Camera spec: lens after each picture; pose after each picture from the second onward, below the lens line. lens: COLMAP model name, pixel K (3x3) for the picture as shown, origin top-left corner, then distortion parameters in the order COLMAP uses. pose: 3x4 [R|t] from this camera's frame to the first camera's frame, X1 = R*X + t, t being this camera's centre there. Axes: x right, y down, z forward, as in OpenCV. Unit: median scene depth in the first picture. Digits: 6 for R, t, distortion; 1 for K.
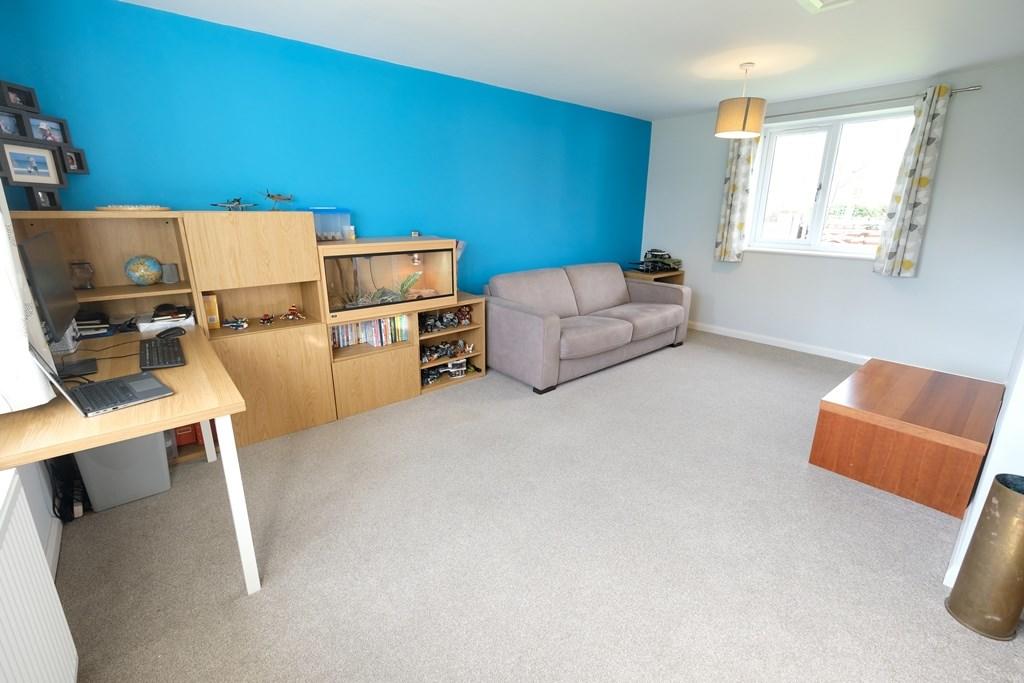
lens RADIAL K [[444.7, 0, 510.2], [0, 444.7, 340.4], [0, 0, 1]] dist [-0.004298, -0.000209]
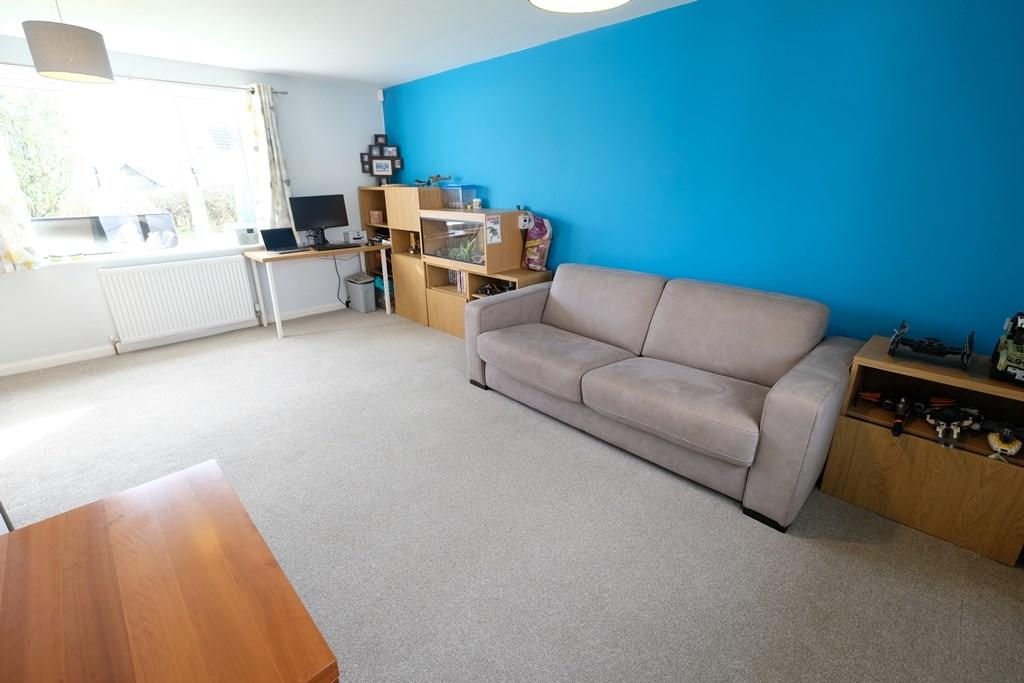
lens RADIAL K [[444.7, 0, 508.6], [0, 444.7, 341.2], [0, 0, 1]] dist [-0.004298, -0.000209]
pose [[0.064697, 0.327928, -0.942485, 1.055195], [-0.277542, 0.913113, 0.298657, -0.299669], [0.958533, 0.242257, 0.150090, 1.026797]]
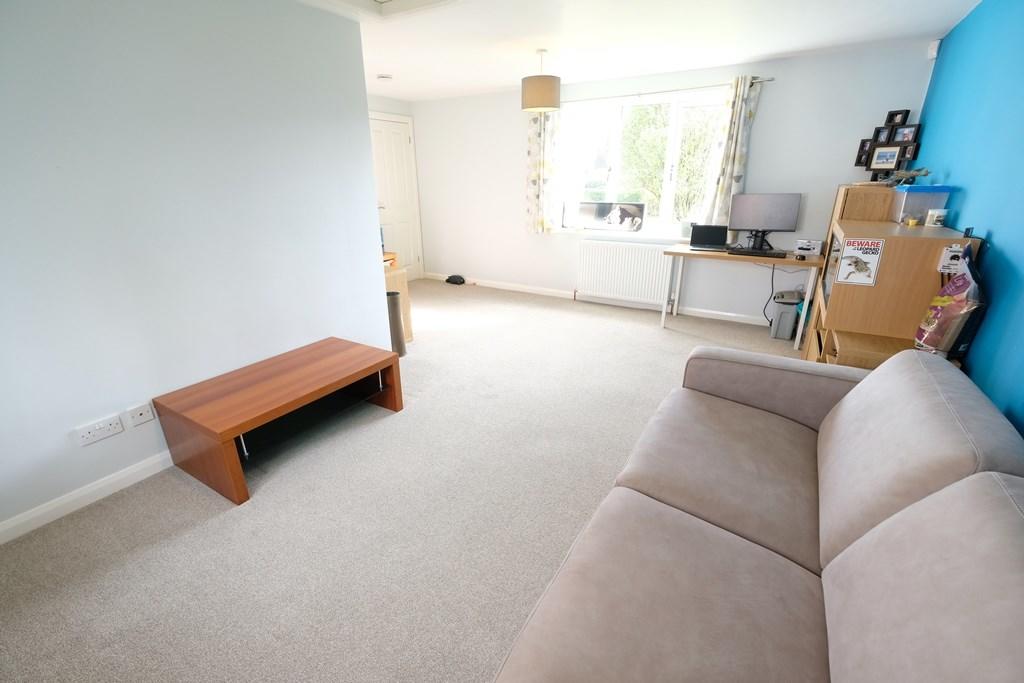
lens RADIAL K [[444.7, 0, 509.8], [0, 444.7, 341.1], [0, 0, 1]] dist [-0.004298, -0.000209]
pose [[-0.950037, 0.106255, -0.293495, 0.598960], [-0.089531, 0.808005, 0.582333, -0.466519], [0.299021, 0.579515, -0.758122, 1.536388]]
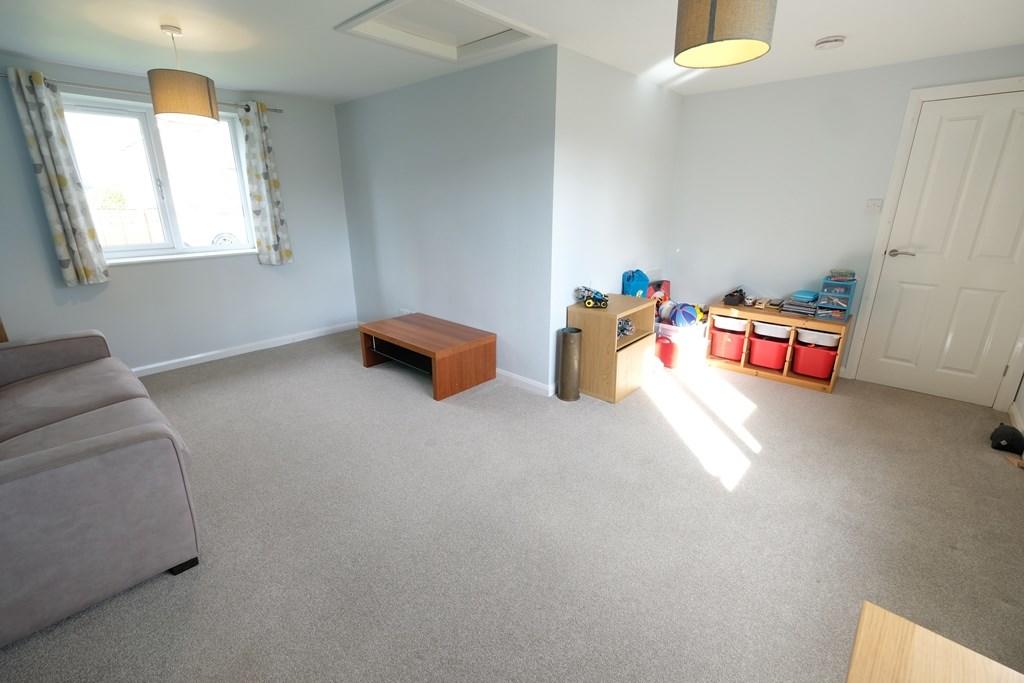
lens RADIAL K [[444.7, 0, 509.4], [0, 444.7, 338.8], [0, 0, 1]] dist [-0.004298, -0.000209]
pose [[-0.115509, -0.300094, 0.946890, -0.446704], [0.287930, 0.902227, 0.321063, -0.208827], [-0.950660, 0.309724, -0.017810, 0.628901]]
